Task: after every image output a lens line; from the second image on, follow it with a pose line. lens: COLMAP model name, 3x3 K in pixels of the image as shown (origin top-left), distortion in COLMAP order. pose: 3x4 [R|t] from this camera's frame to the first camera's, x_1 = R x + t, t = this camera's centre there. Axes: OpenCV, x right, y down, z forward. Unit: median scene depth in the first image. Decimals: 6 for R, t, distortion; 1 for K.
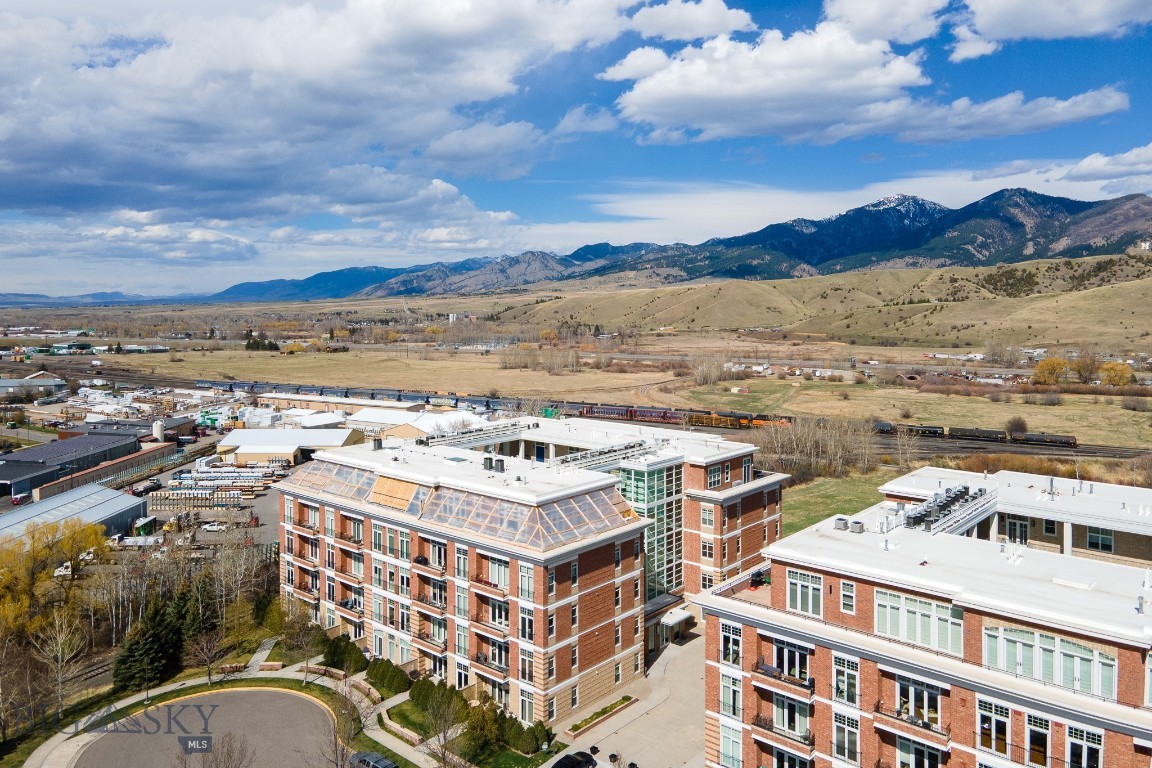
lens RADIAL K [[833.7, 0, 580.9], [0, 833.7, 328.1], [0, 0, 1]] dist [0.022636, 0.029469]
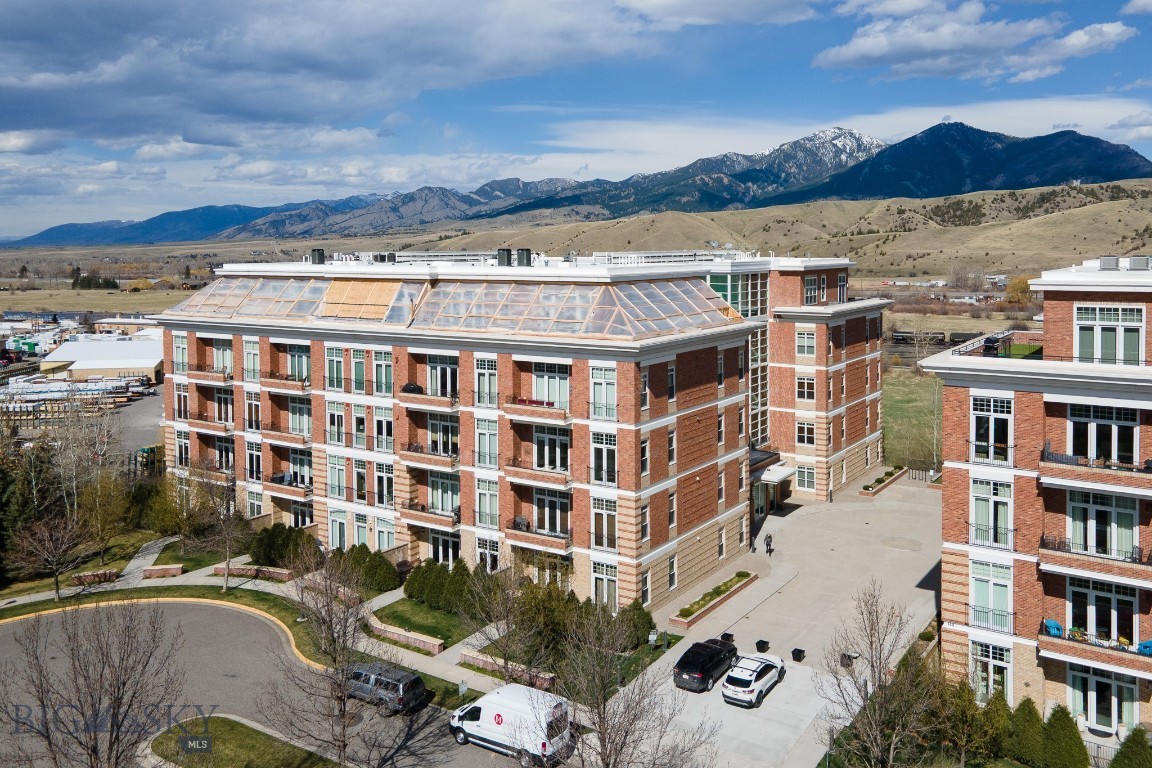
lens RADIAL K [[941.7, 0, 634.7], [0, 941.7, 288.7], [0, 0, 1]] dist [0.028528, 0.015698]
pose [[0.987958, -0.010952, 0.154334, -0.119229], [0.008906, 0.999863, 0.013944, 0.170299], [-0.154465, -0.012402, 0.987920, 0.231137]]
